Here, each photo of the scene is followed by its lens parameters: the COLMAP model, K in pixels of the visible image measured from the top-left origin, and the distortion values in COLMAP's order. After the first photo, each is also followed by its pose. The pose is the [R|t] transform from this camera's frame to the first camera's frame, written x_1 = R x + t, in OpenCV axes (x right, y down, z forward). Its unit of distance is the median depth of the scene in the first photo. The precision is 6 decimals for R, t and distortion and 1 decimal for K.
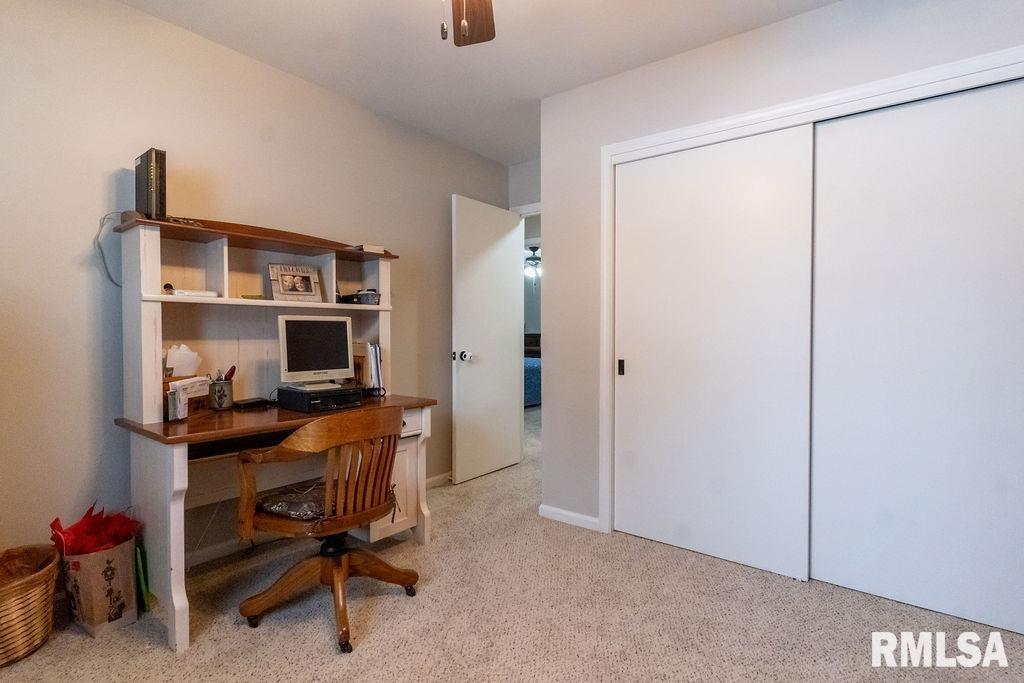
lens RADIAL K [[493.9, 0, 509.4], [0, 493.9, 344.2], [0, 0, 1]] dist [-0.009339, 0.002039]
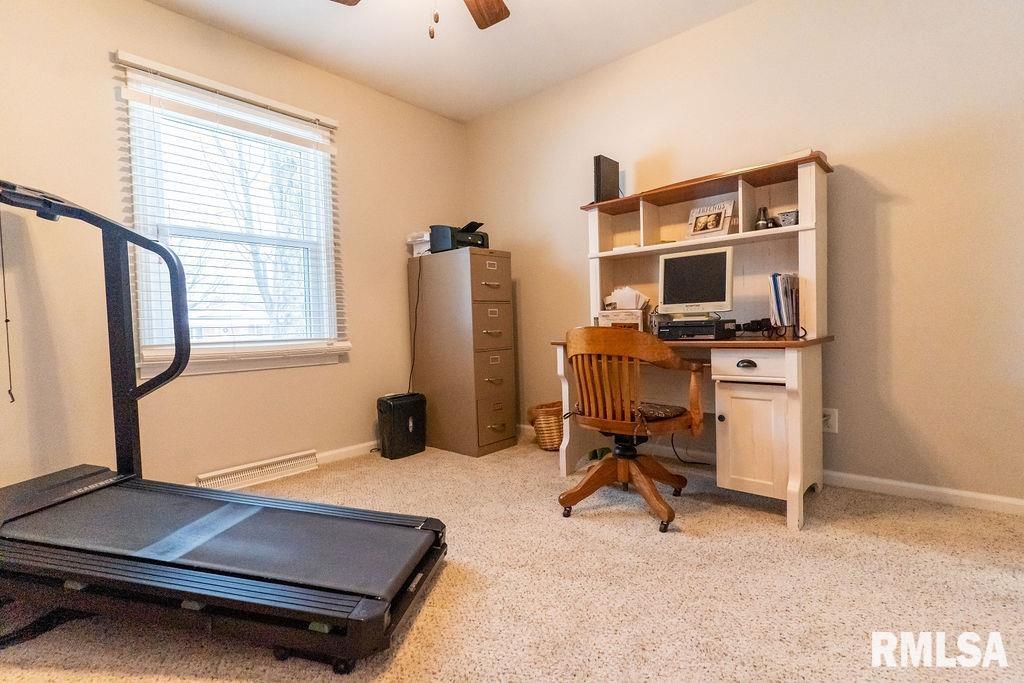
lens RADIAL K [[493.9, 0, 512.6], [0, 493.9, 342.3], [0, 0, 1]] dist [-0.009339, 0.002039]
pose [[-0.055571, 0.039631, -0.997668, 0.703641], [0.008752, 0.999193, 0.039204, 0.095303], [0.998416, -0.006553, -0.055873, 0.708481]]
